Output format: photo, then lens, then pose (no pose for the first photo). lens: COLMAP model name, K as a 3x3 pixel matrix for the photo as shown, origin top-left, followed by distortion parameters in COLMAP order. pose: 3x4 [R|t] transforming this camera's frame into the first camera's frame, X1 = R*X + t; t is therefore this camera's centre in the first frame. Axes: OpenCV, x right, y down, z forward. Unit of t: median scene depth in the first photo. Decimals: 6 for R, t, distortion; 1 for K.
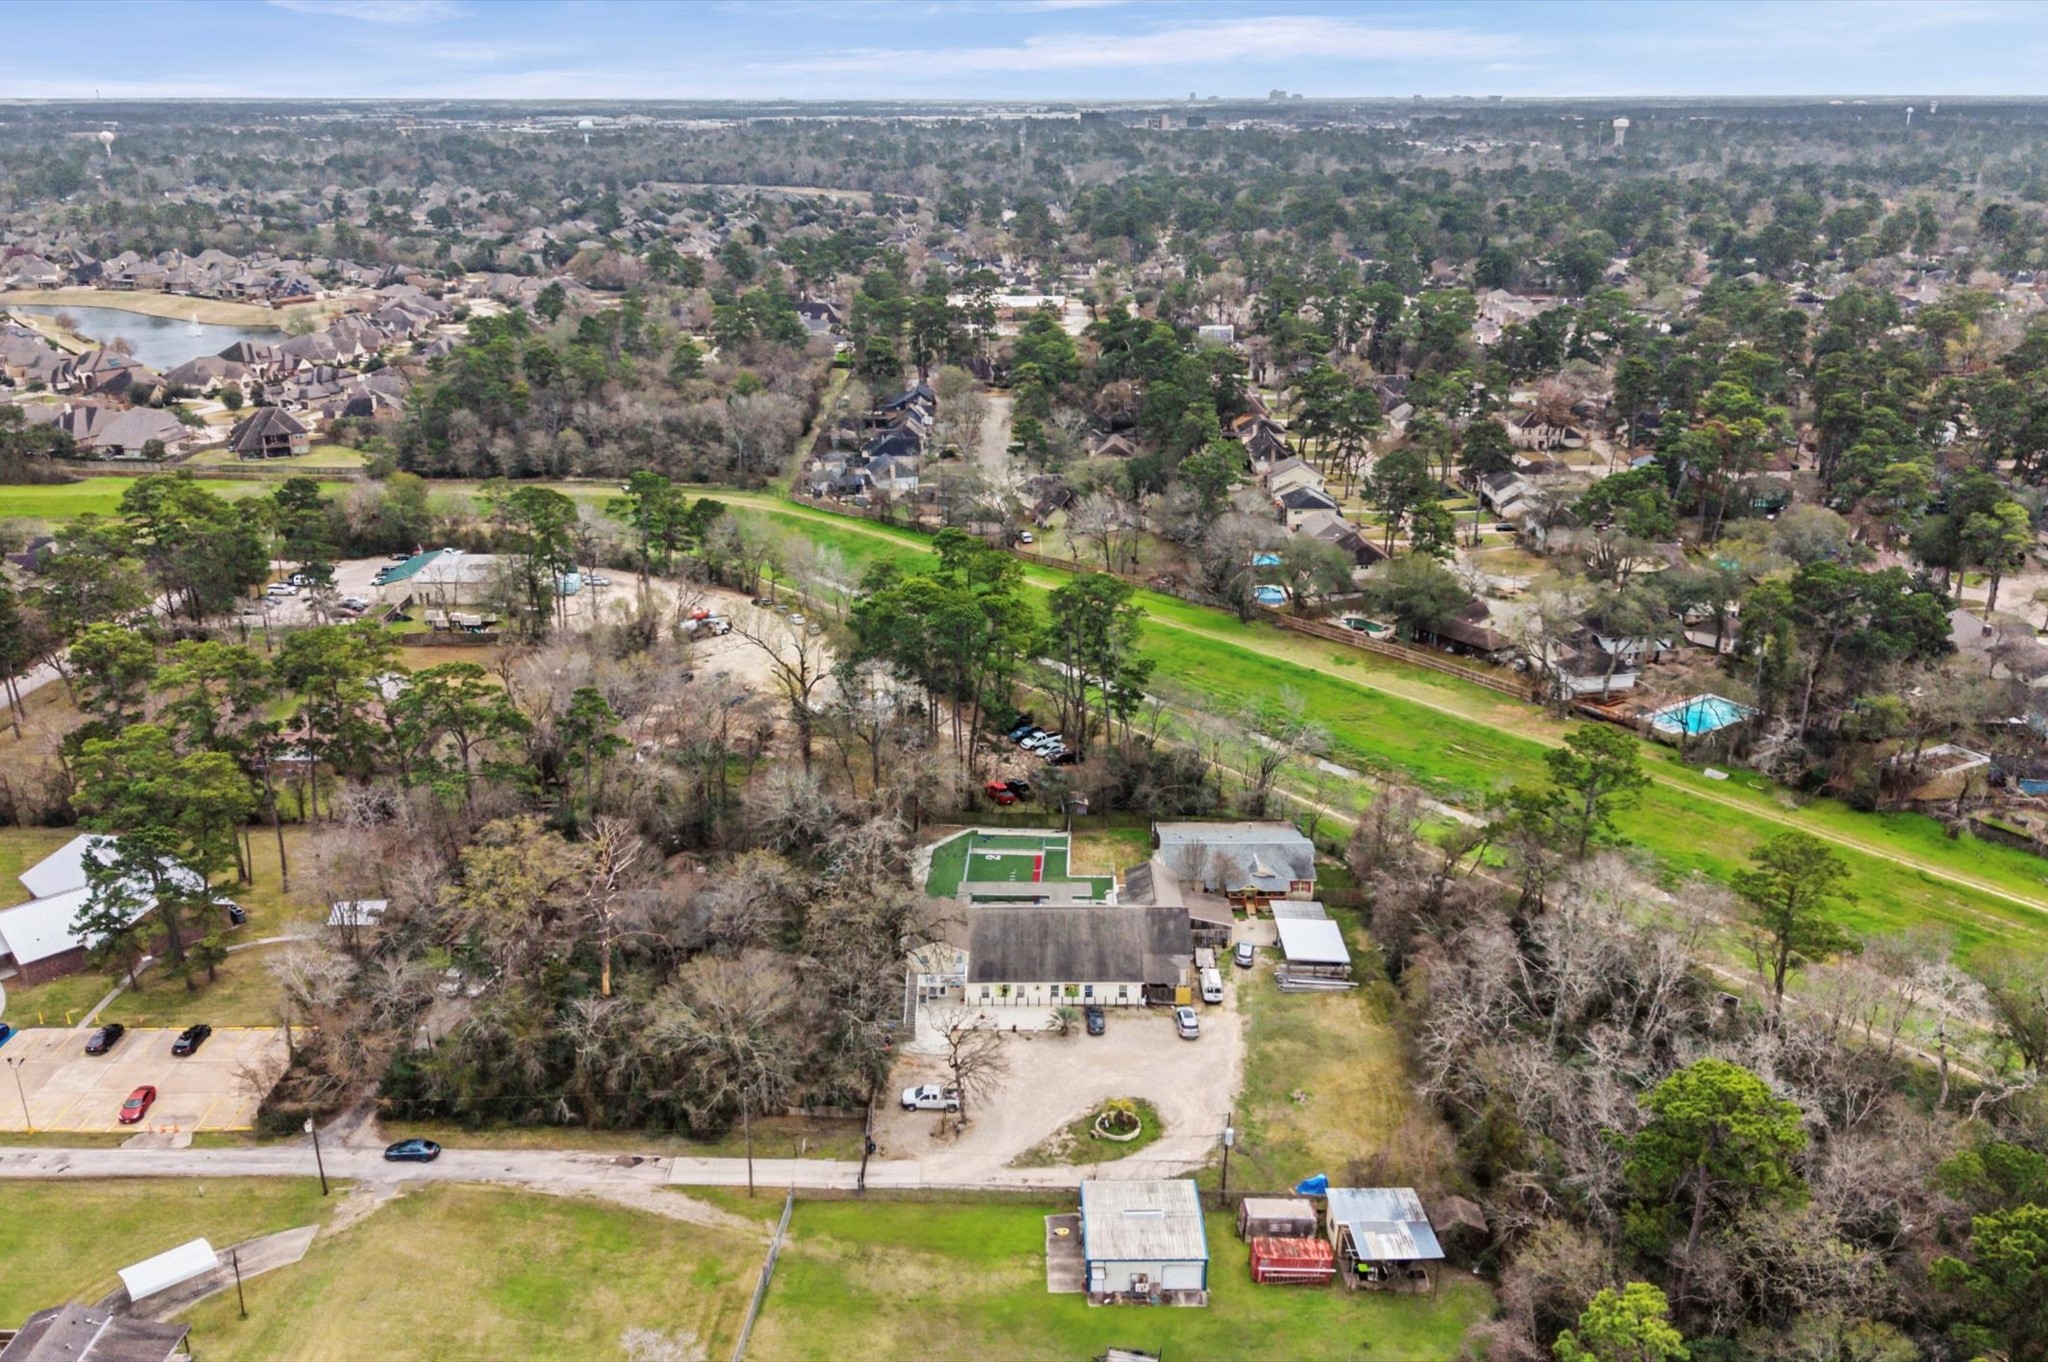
lens RADIAL K [[1605.2, 0, 1024.0], [0, 1605.2, 681.0], [0, 0, 1]] dist [0.014489, -0.001294]
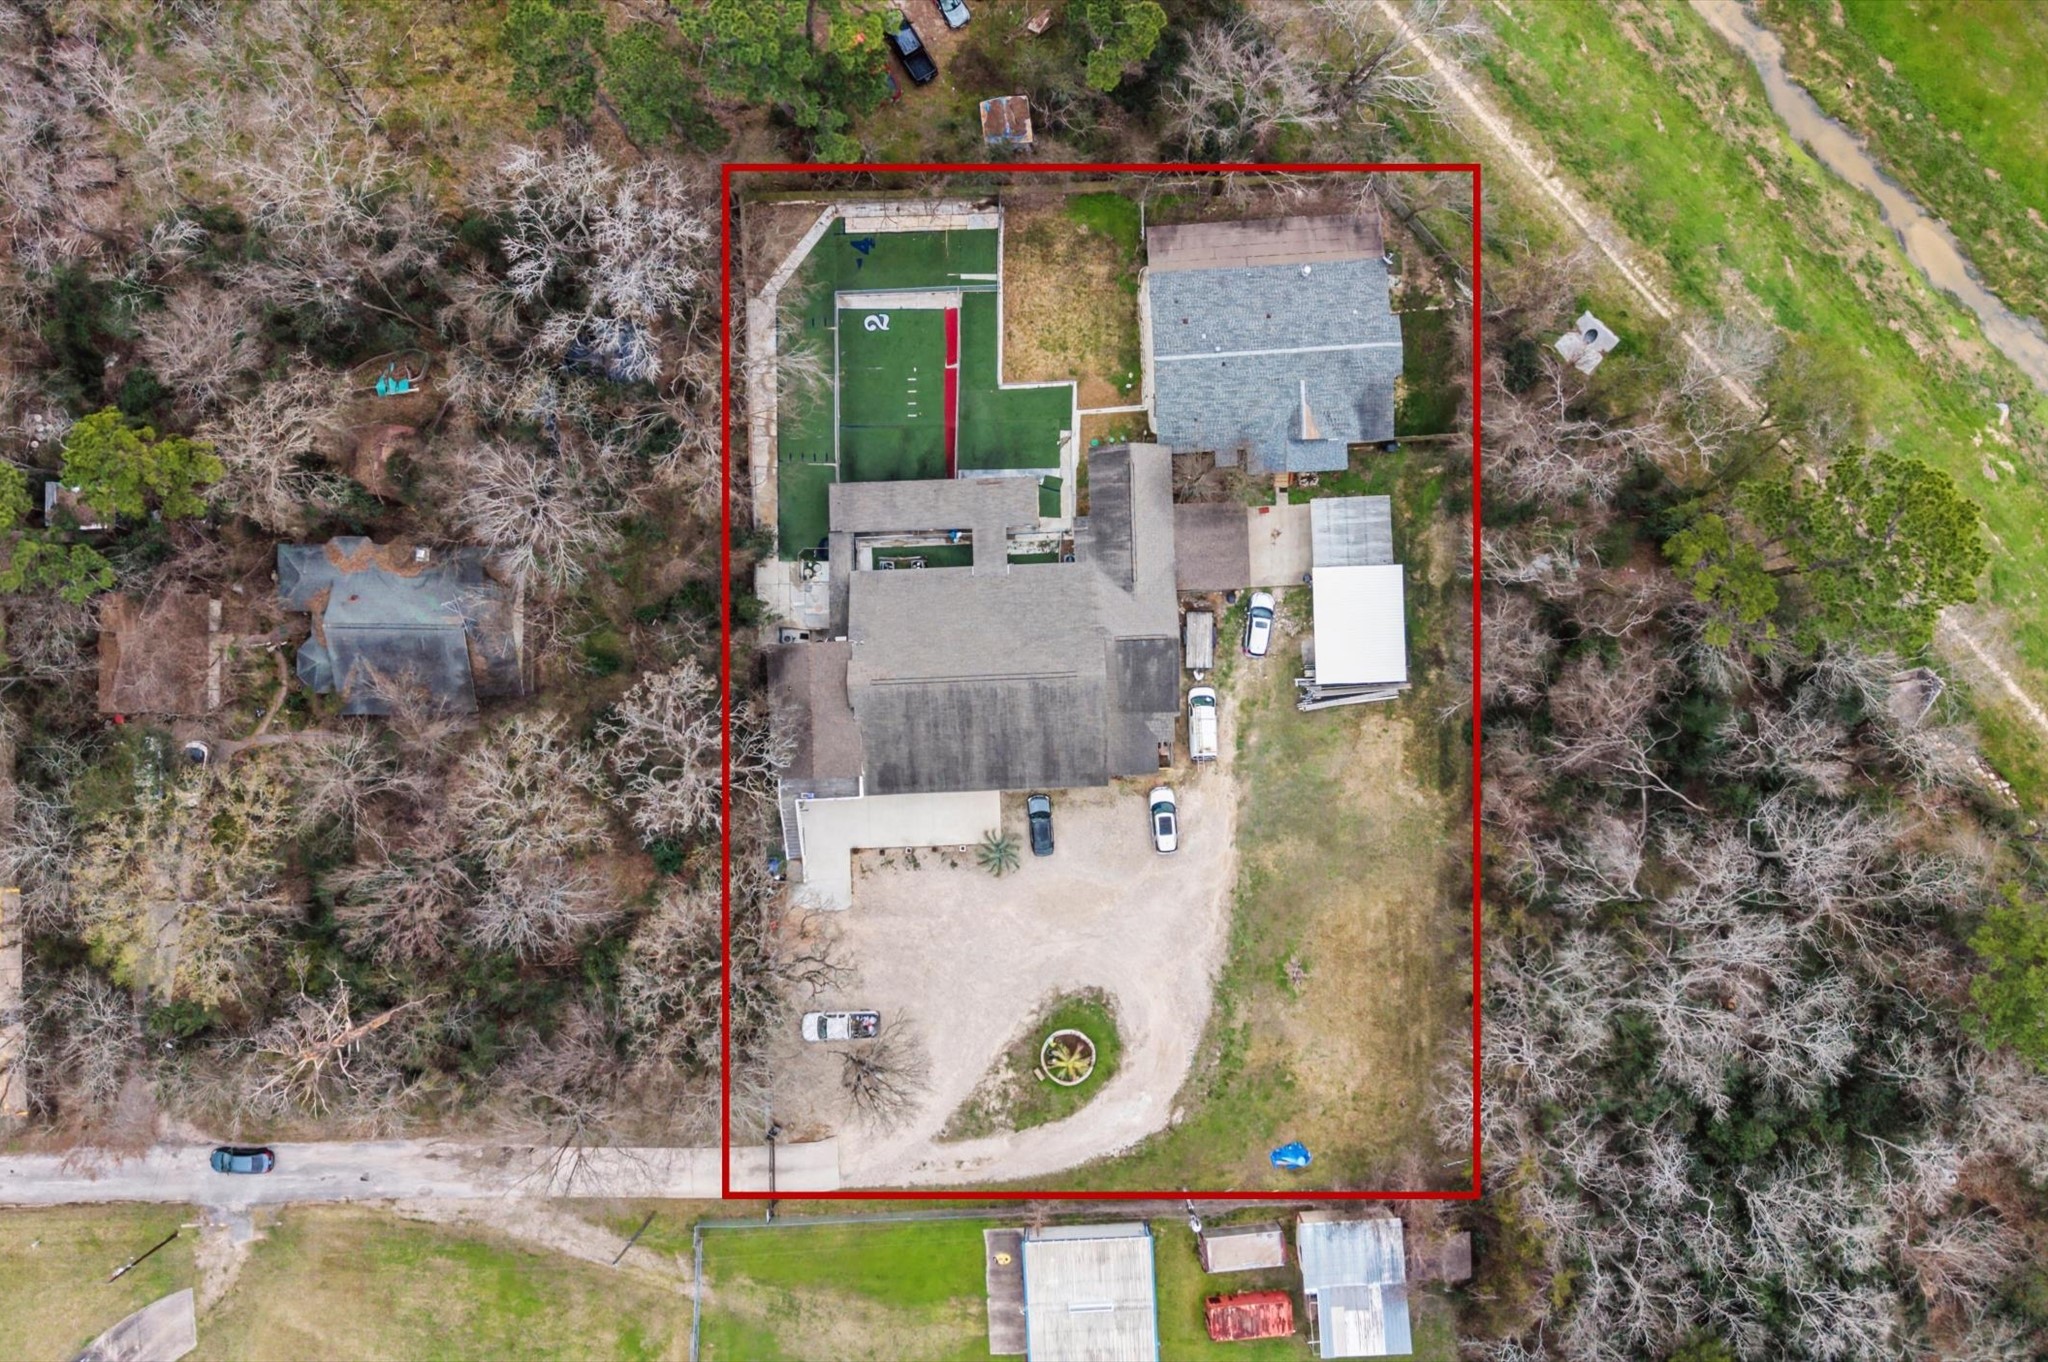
lens RADIAL K [[1605.2, 0, 1024.0], [0, 1605.2, 681.0], [0, 0, 1]] dist [0.014489, -0.001294]
pose [[0.999158, -0.037733, -0.016093, 0.057491], [0.028405, 0.353358, 0.935057, -0.576038], [-0.029595, -0.934727, 0.354132, 0.904598]]
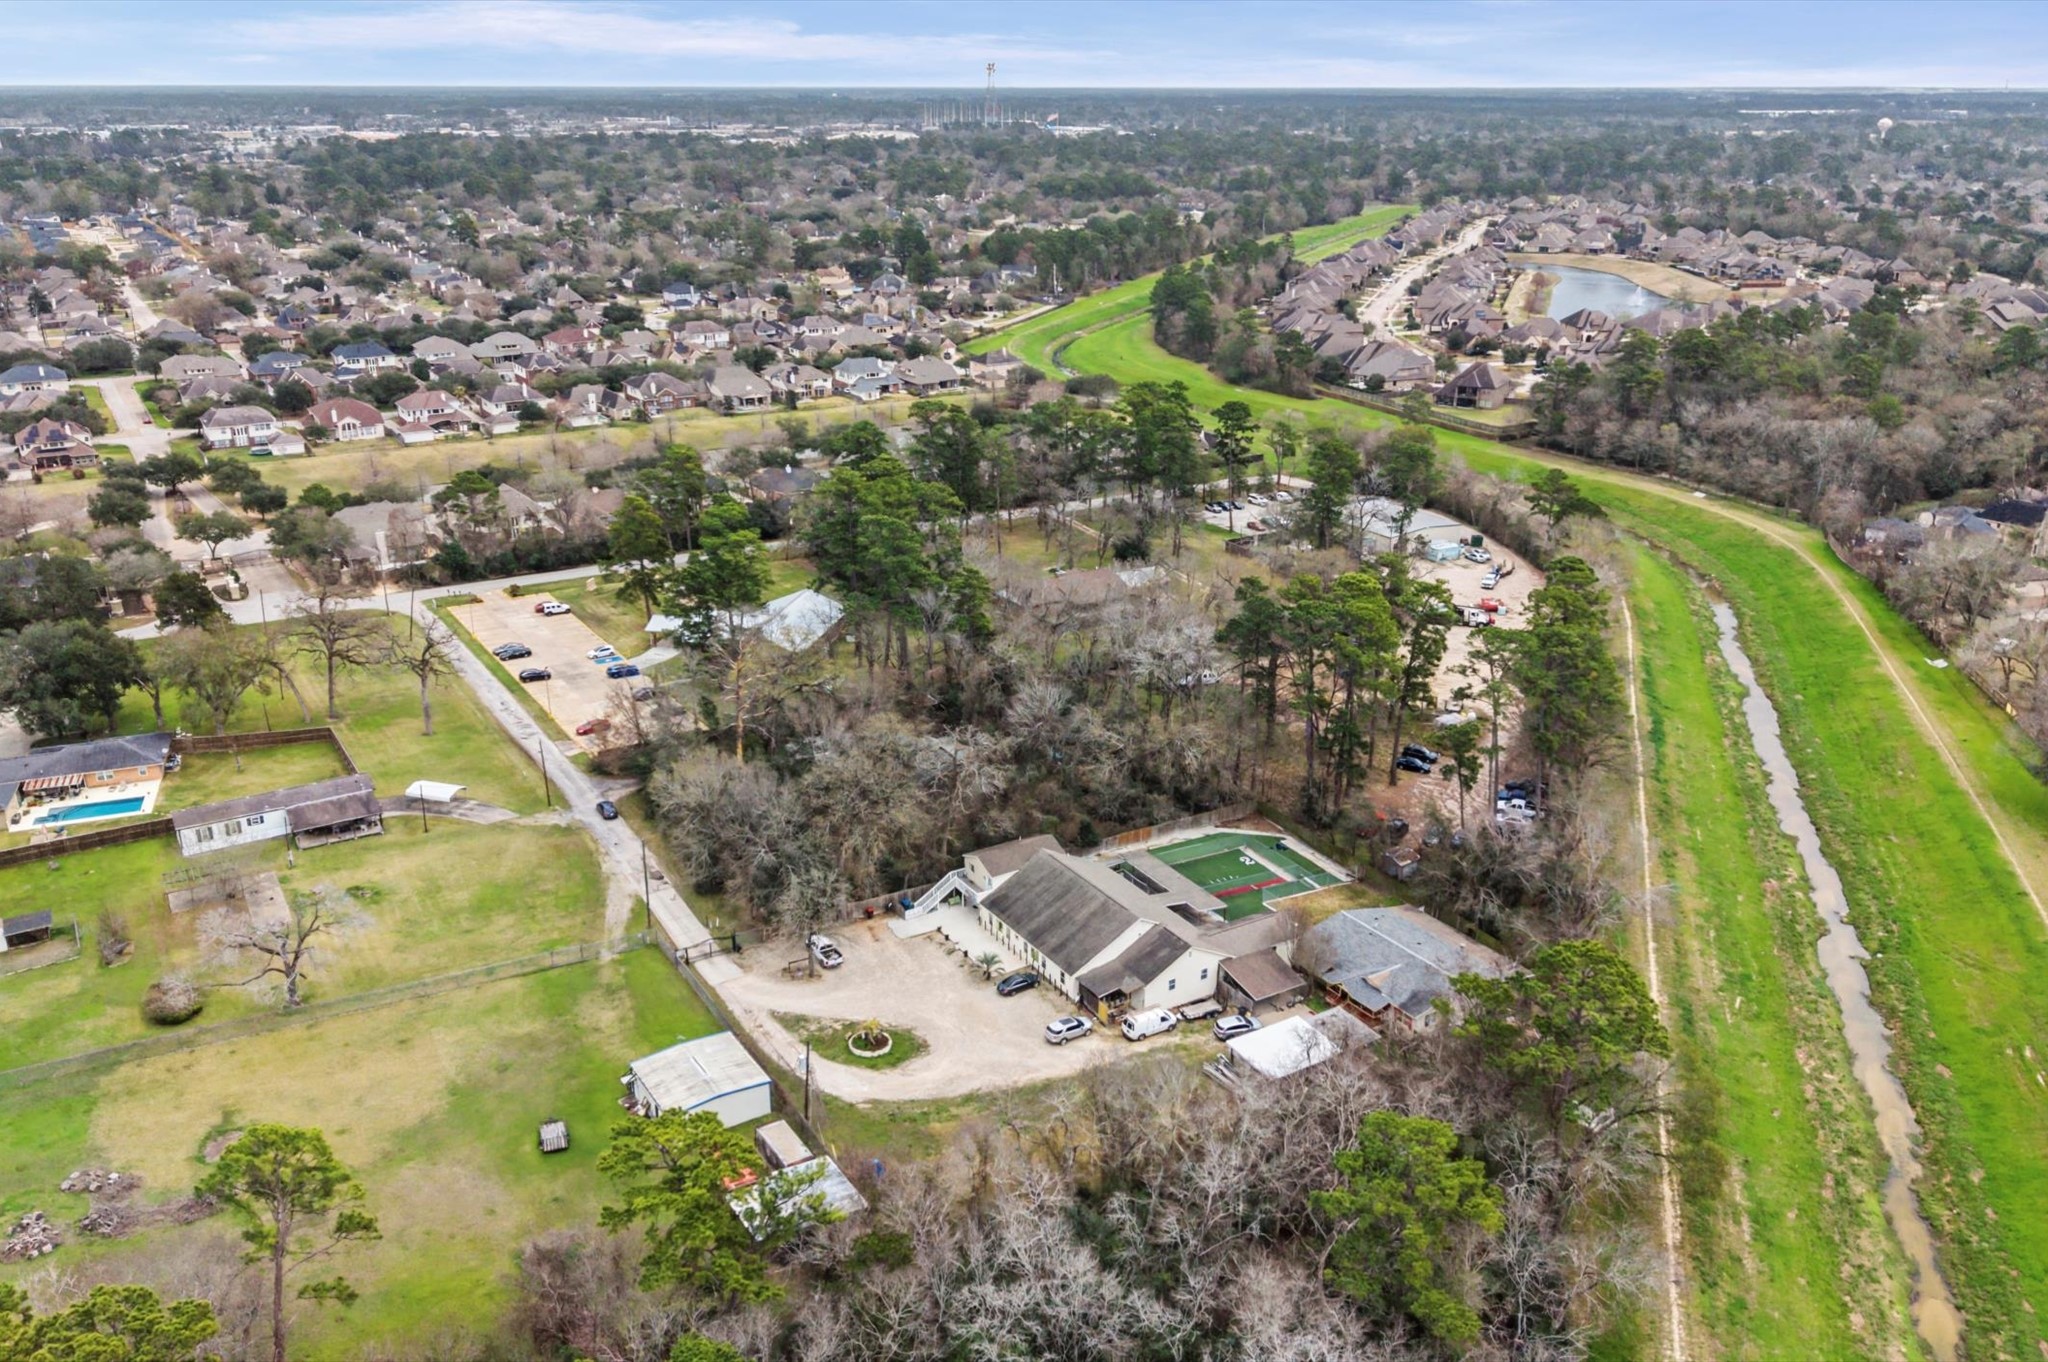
lens RADIAL K [[1605.2, 0, 1024.0], [0, 1605.2, 681.0], [0, 0, 1]] dist [0.014489, -0.001294]
pose [[0.528334, 0.299155, -0.794588, 0.891394], [-0.294037, 0.942425, 0.159305, -0.145982], [0.796496, 0.149472, 0.585877, 0.436678]]
